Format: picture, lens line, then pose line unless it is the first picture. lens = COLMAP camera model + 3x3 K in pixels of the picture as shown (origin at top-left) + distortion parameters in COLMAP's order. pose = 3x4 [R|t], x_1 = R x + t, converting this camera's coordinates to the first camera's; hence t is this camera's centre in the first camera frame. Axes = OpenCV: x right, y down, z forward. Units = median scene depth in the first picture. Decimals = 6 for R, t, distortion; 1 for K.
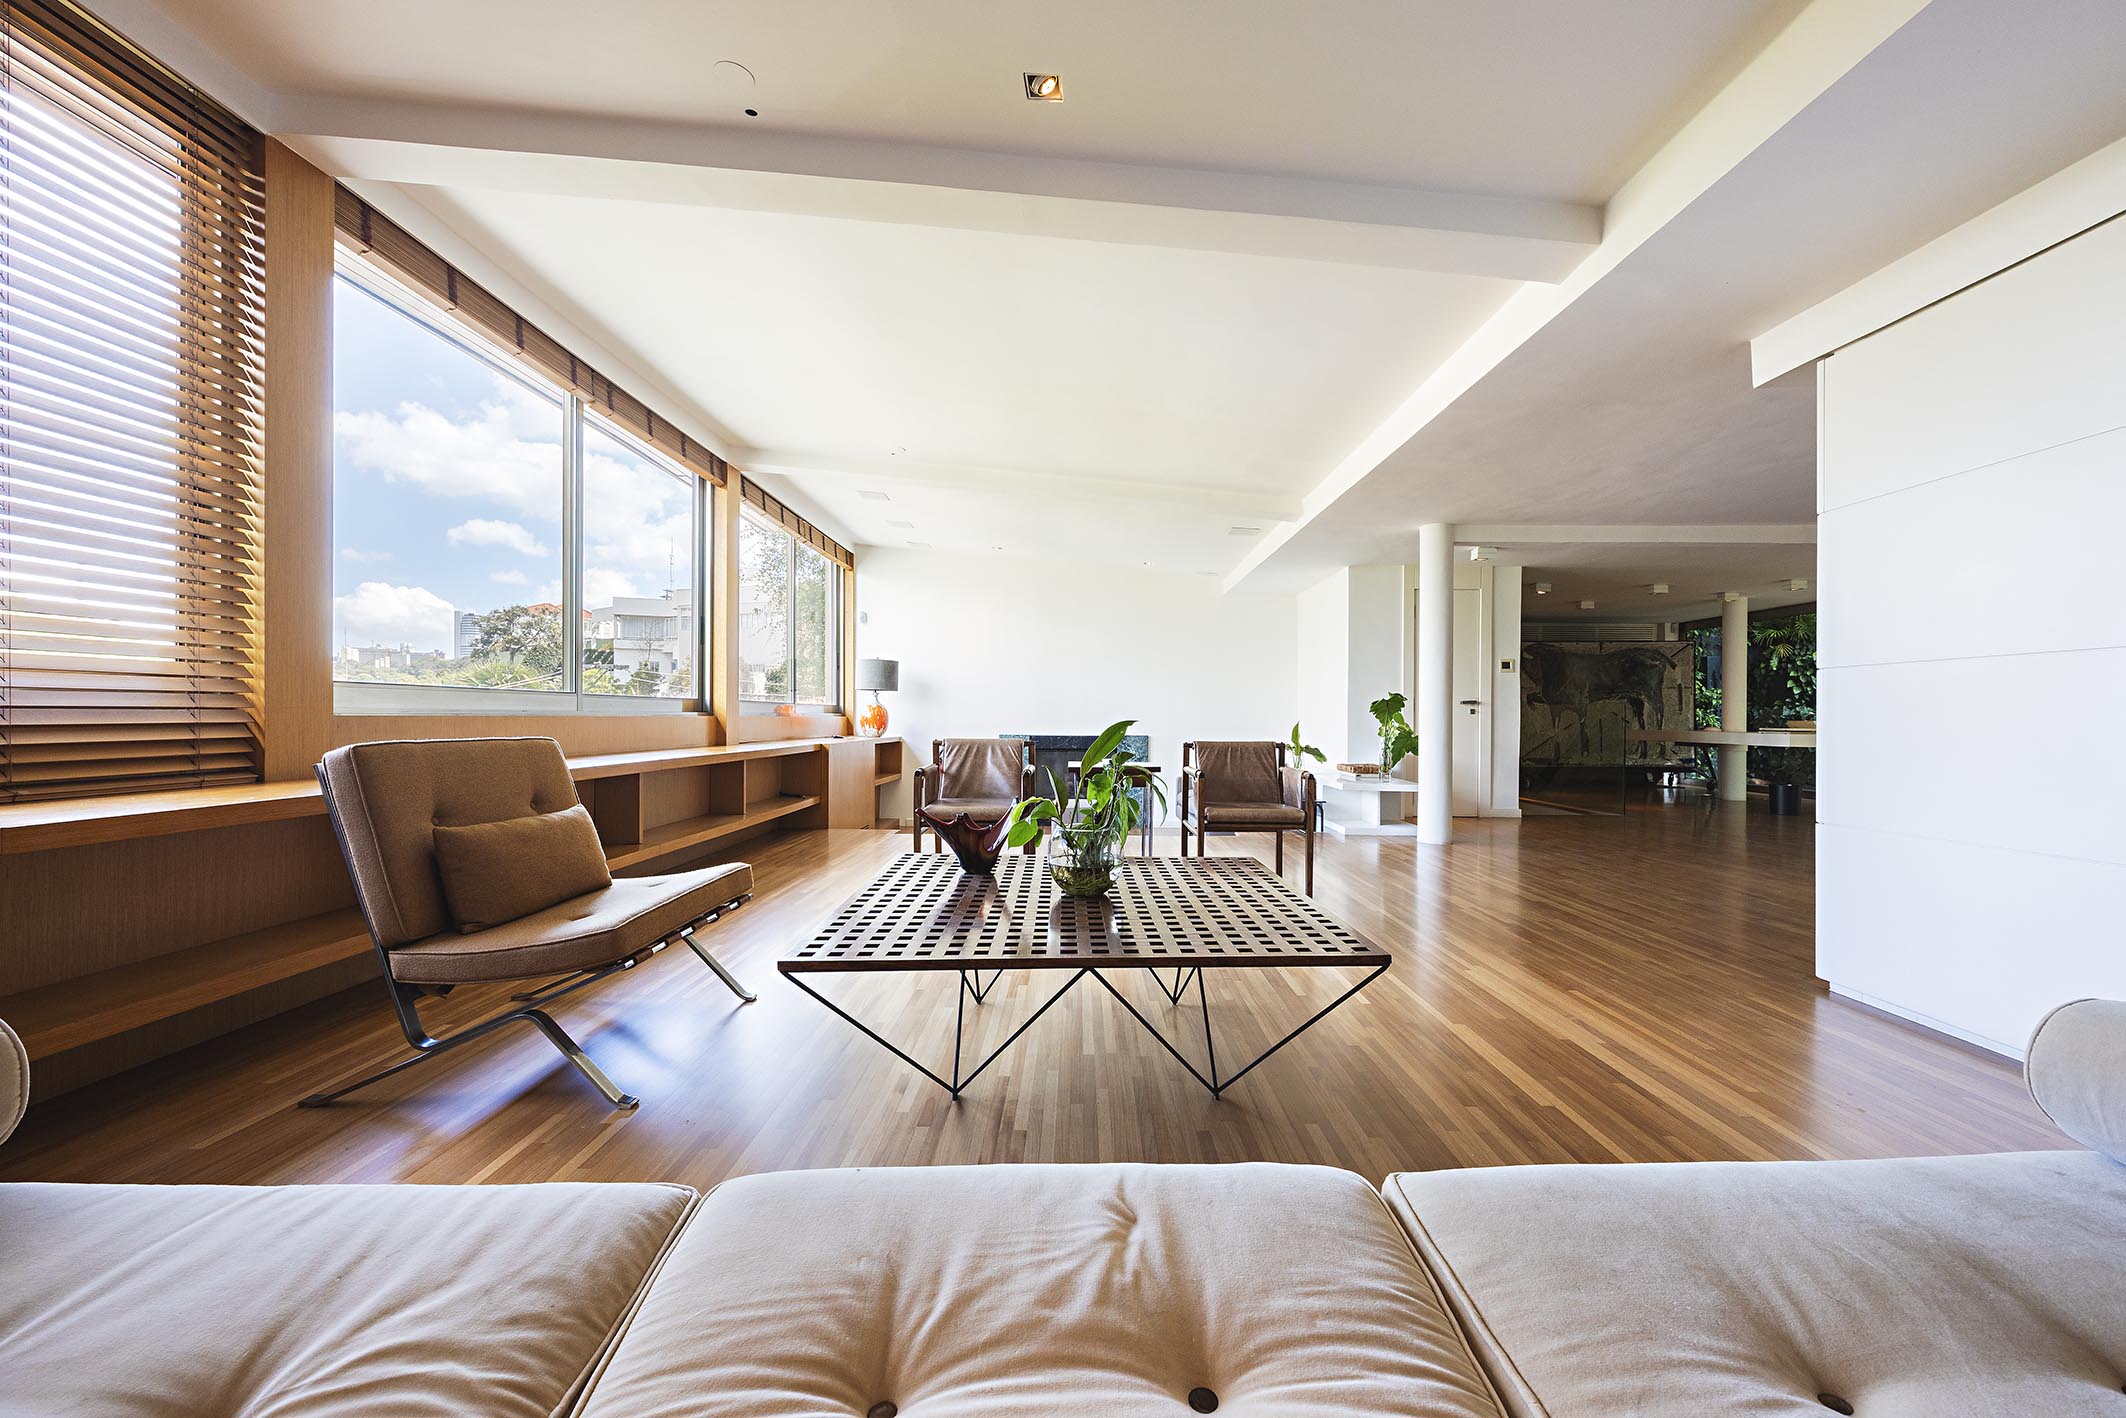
lens RADIAL K [[833.4, 0, 1064.8], [0, 833.4, 723.6], [0, 0, 1]] dist [-0.003414, 0.000372]
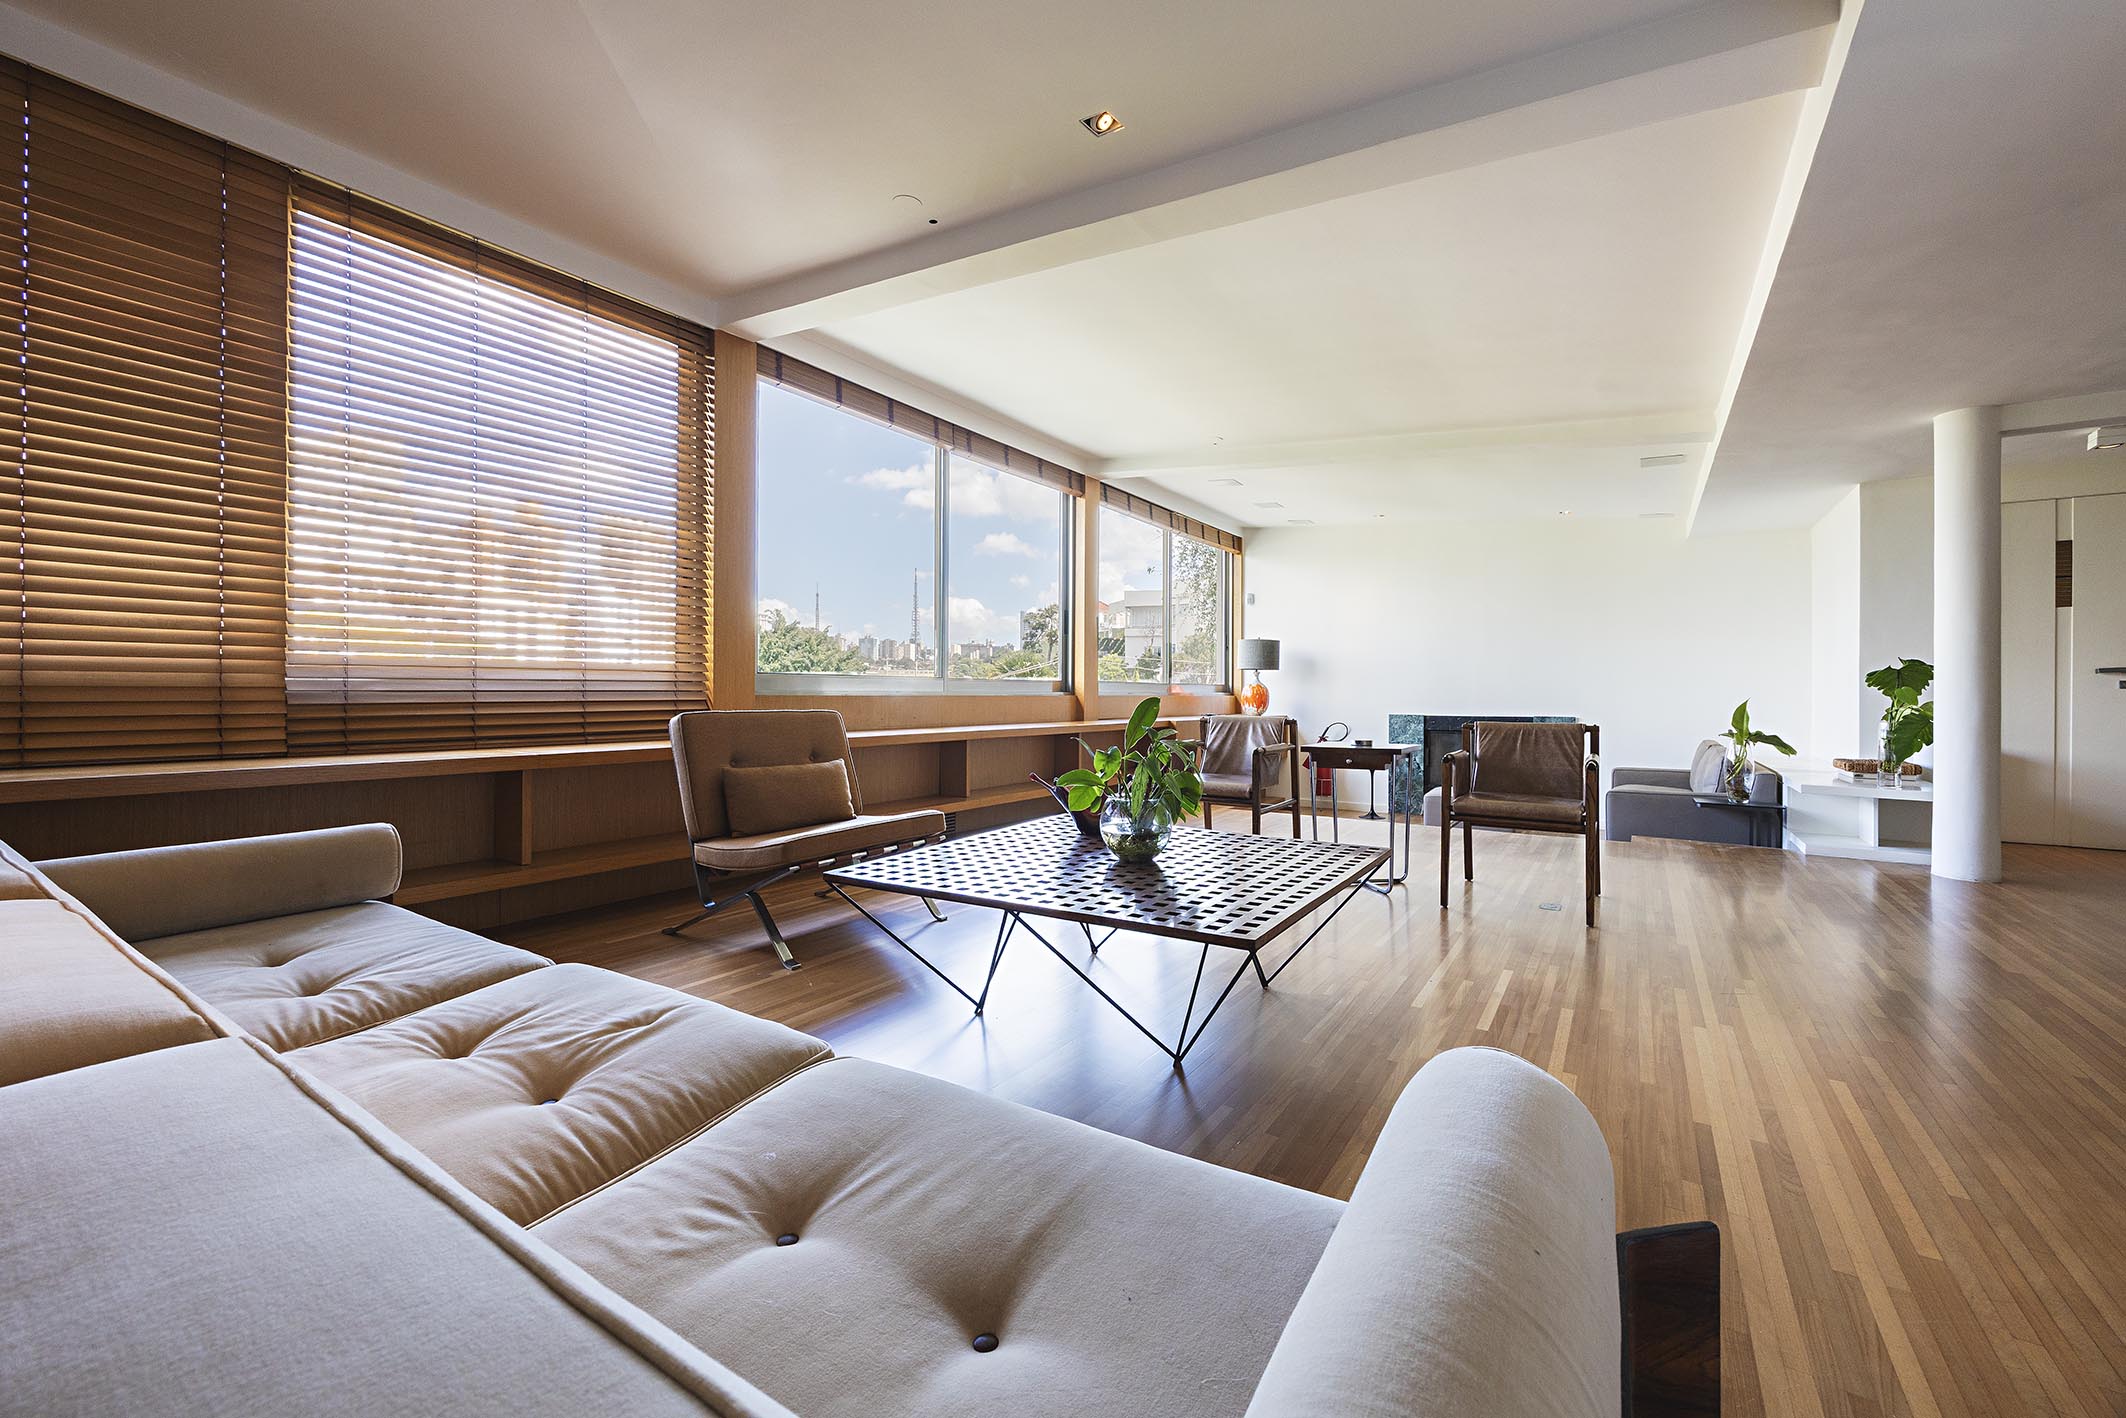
lens RADIAL K [[833.4, 0, 1047.0], [0, 833.4, 697.7], [0, 0, 1]] dist [-0.003414, 0.000372]
pose [[0.828013, -0.001942, -0.560705, 0.198271], [-0.001793, 0.999980, -0.006112, 0.001384], [0.560706, 0.006066, 0.827993, 0.018946]]
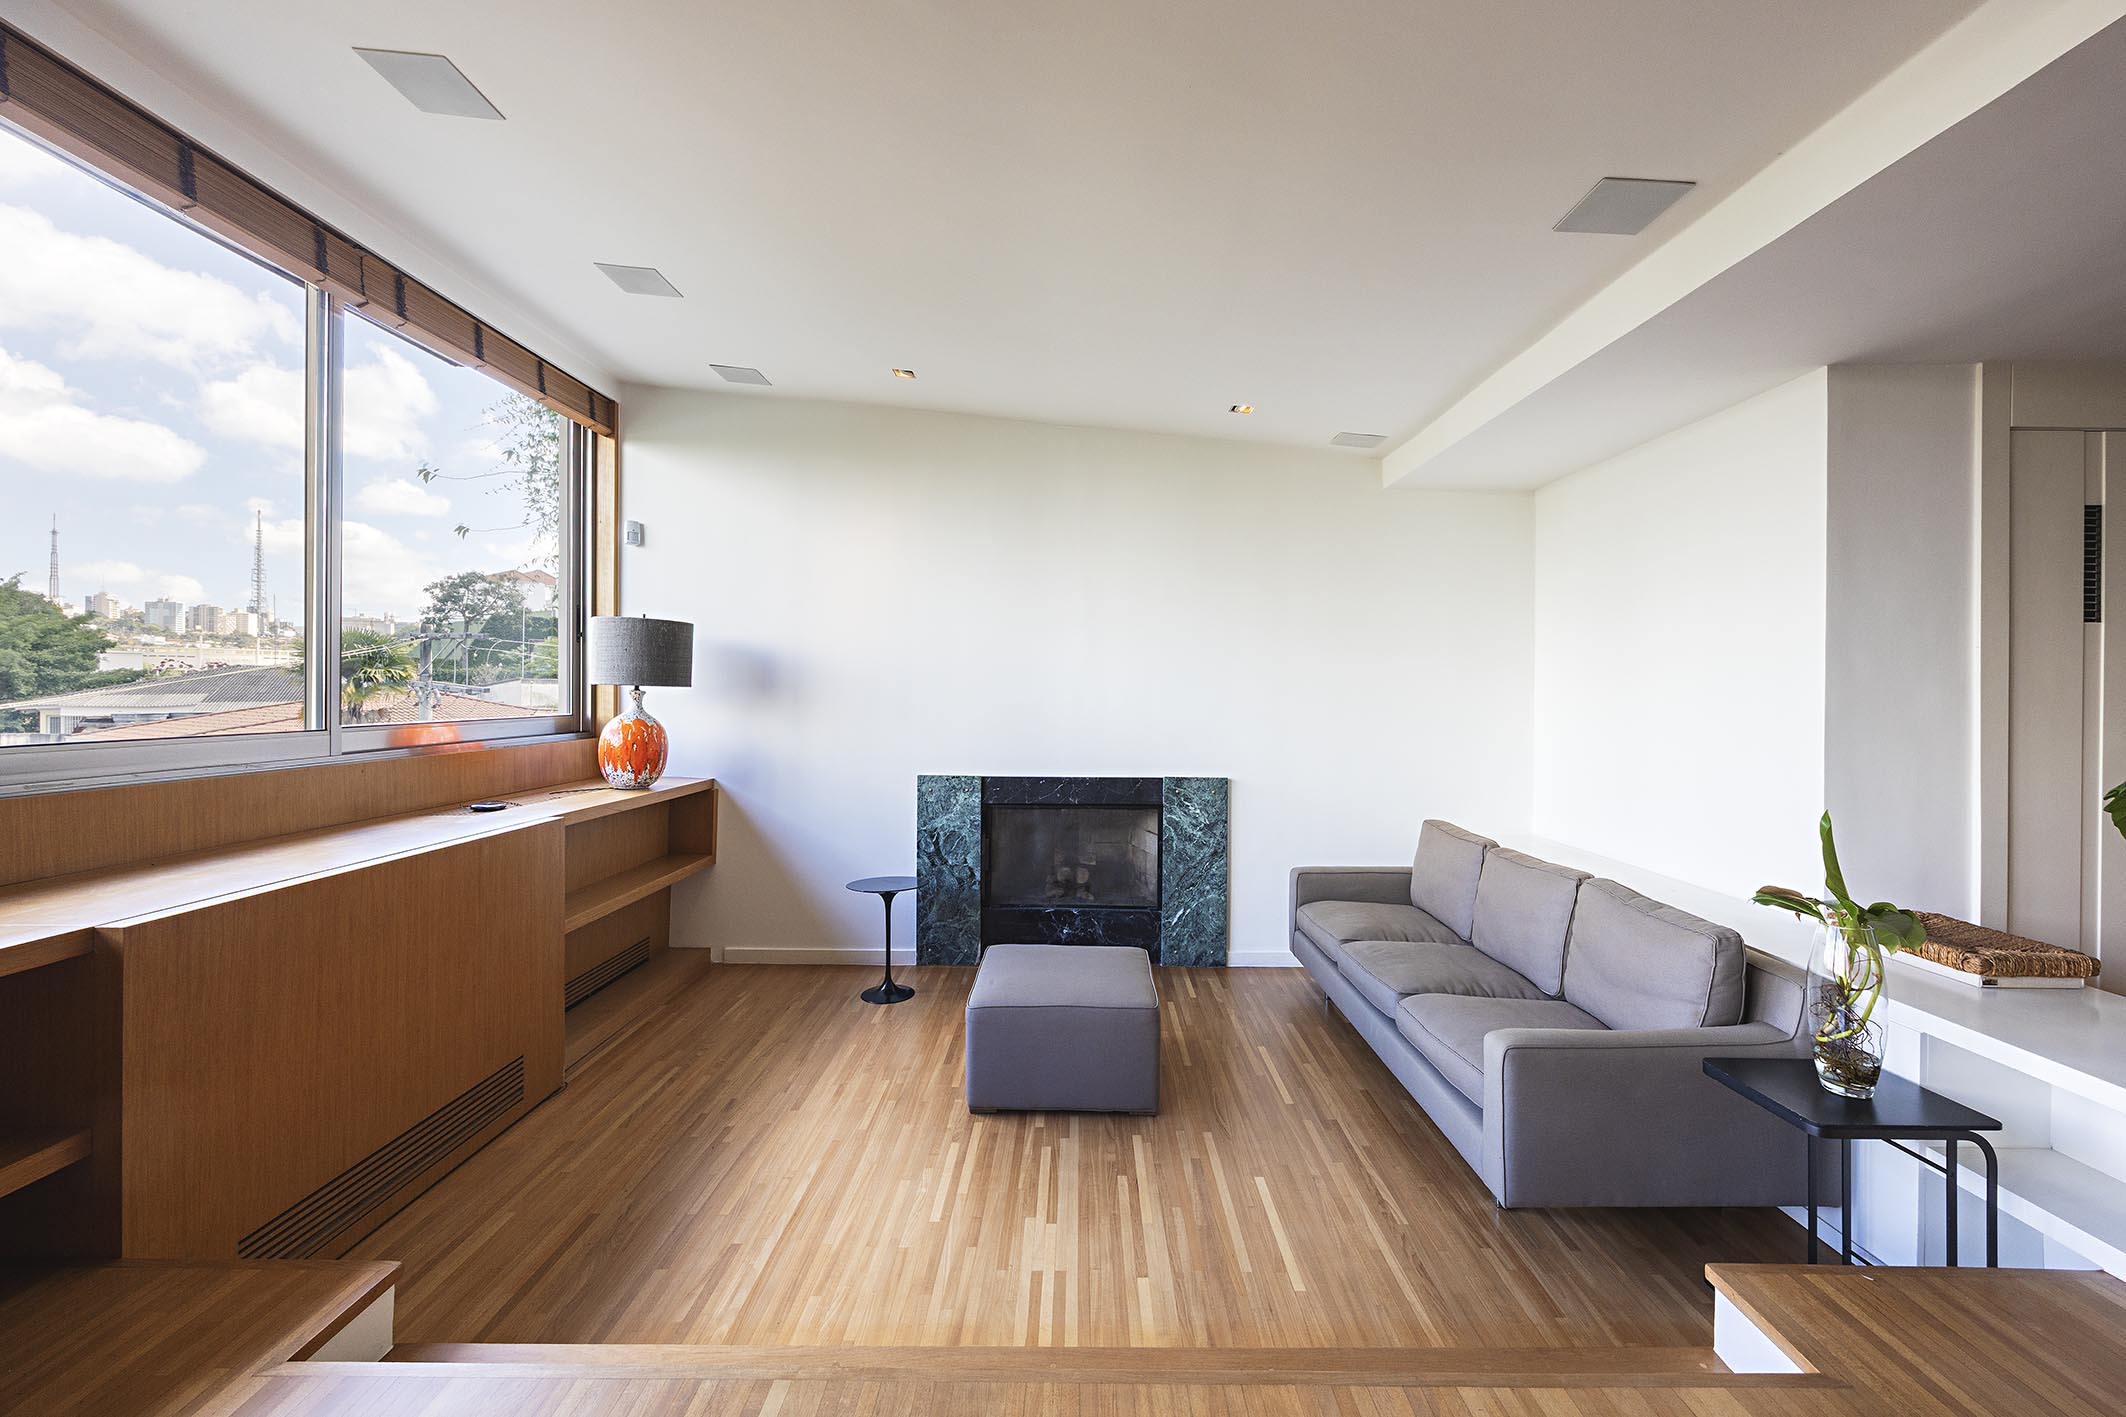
lens RADIAL K [[833.4, 0, 1104.9], [0, 833.4, 684.9], [0, 0, 1]] dist [-0.003414, 0.000372]
pose [[0.998621, -0.003354, 0.052392, 0.006830], [0.003887, 0.999942, -0.010066, -0.052386], [-0.052356, 0.010256, 0.998576, 0.798757]]
